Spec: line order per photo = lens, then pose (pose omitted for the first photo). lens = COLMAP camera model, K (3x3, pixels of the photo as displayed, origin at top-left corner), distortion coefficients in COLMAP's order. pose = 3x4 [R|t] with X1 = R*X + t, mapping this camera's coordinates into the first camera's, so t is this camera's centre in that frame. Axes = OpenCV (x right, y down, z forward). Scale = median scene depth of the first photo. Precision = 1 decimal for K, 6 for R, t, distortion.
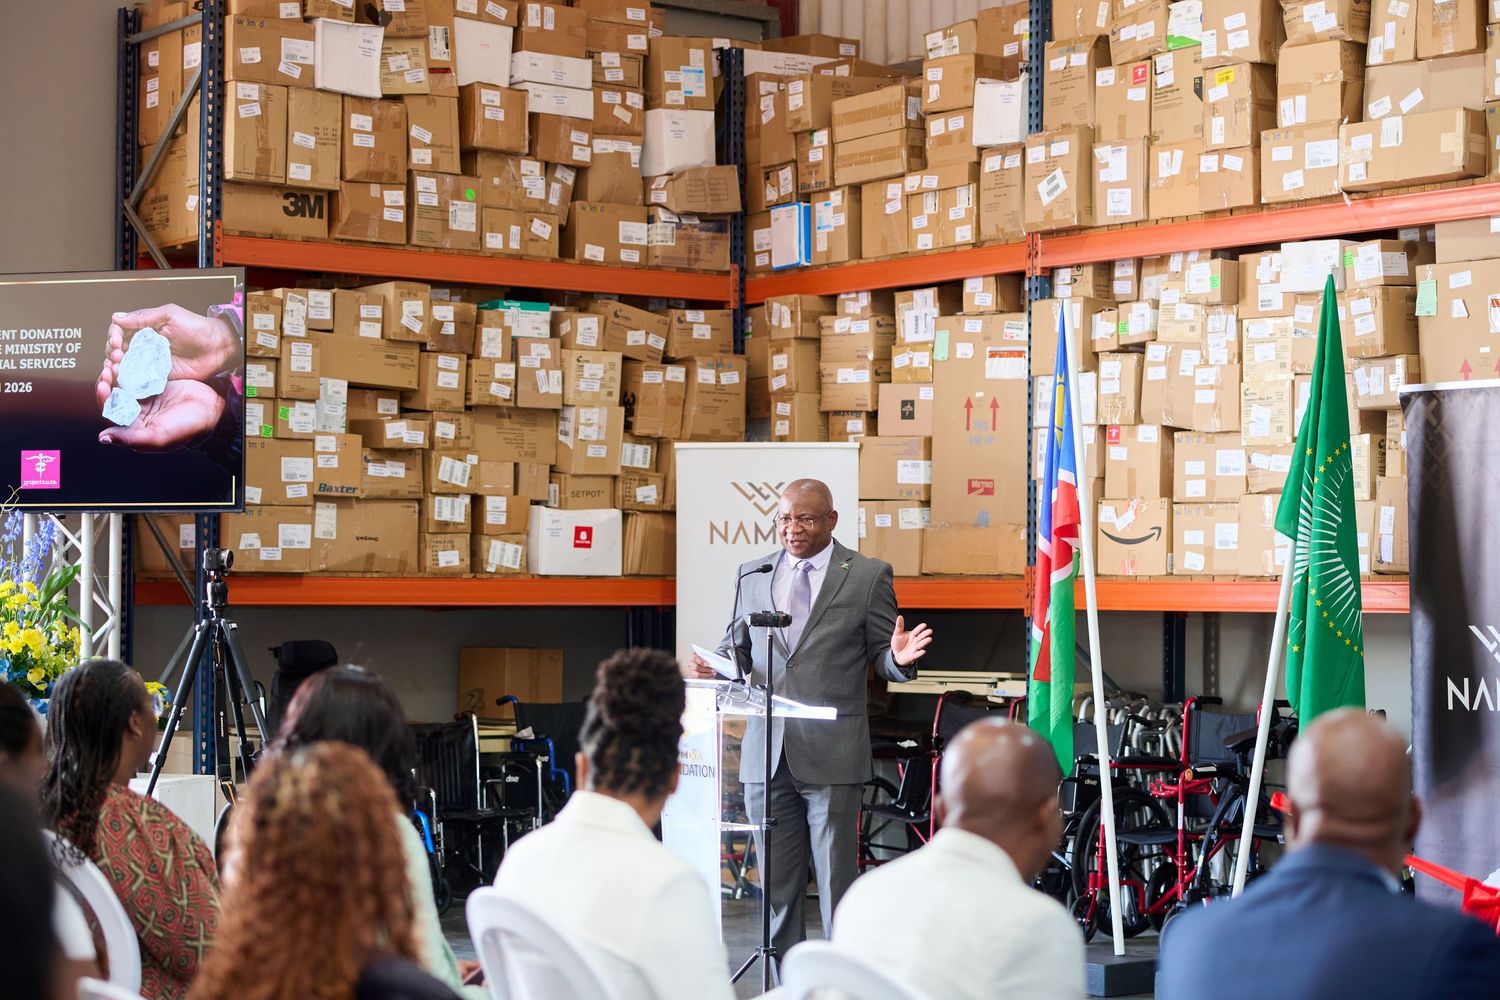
lens RADIAL K [[3002.5, 0, 750.0], [0, 3002.5, 500.0], [0, 0, 1]] dist [-0.086145, -0.049234]
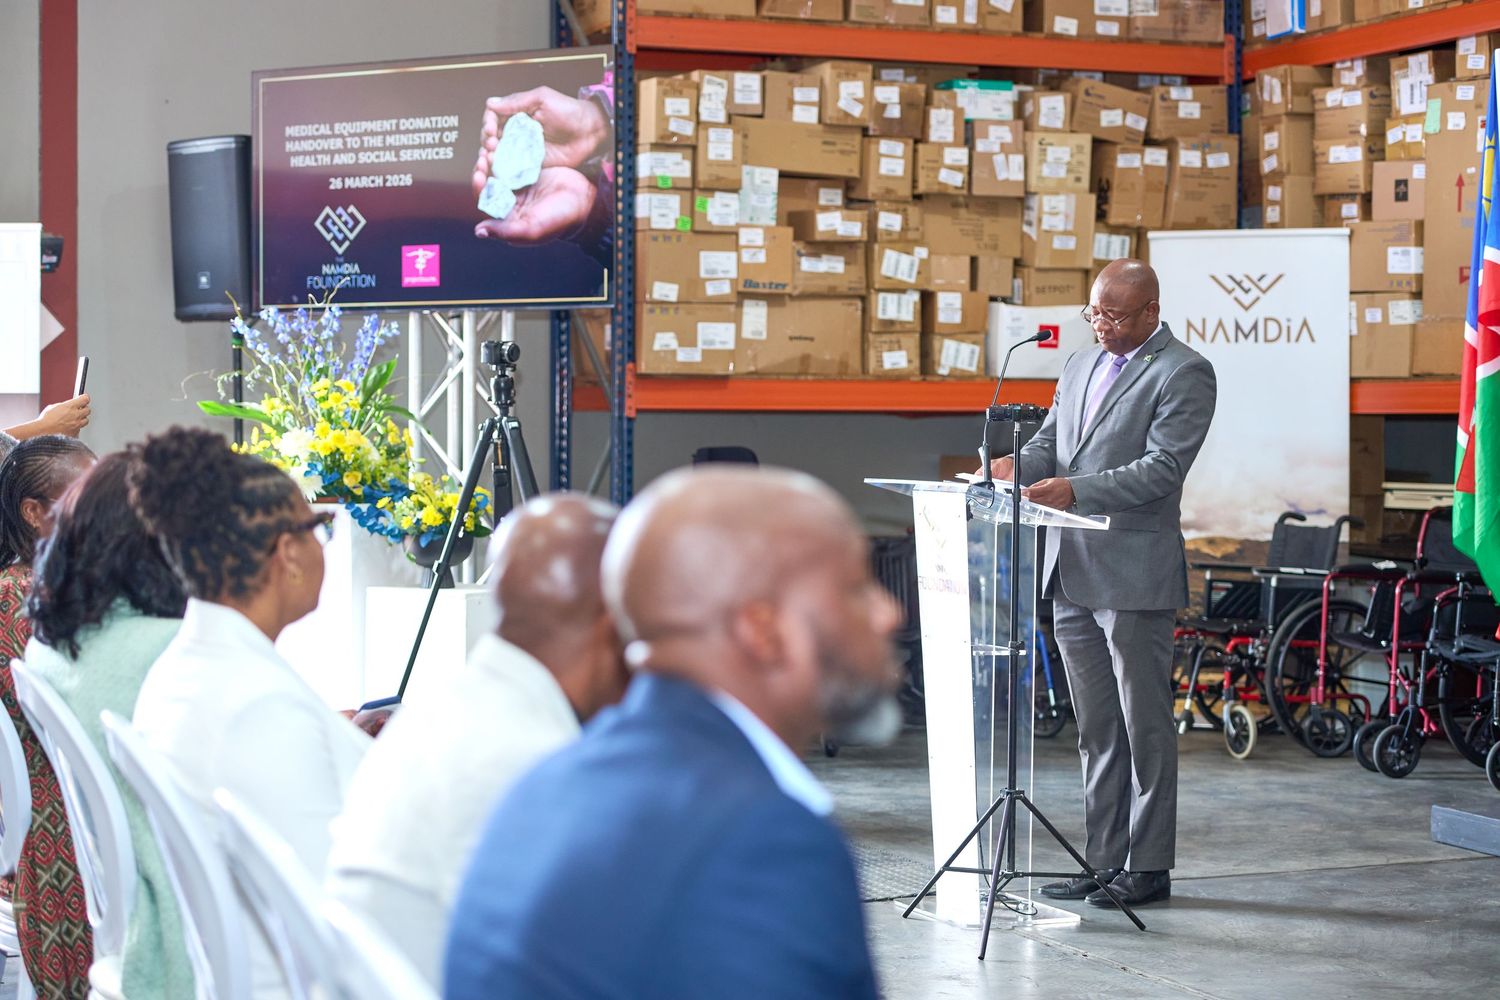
lens RADIAL K [[3002.5, 0, 750.0], [0, 3002.5, 500.0], [0, 0, 1]] dist [-0.086145, -0.049234]
pose [[0.961705, 0.007071, -0.273997, 0.111087], [0.008761, 0.998363, 0.056513, 0.009890], [0.273948, -0.056749, 0.960069, 0.093549]]
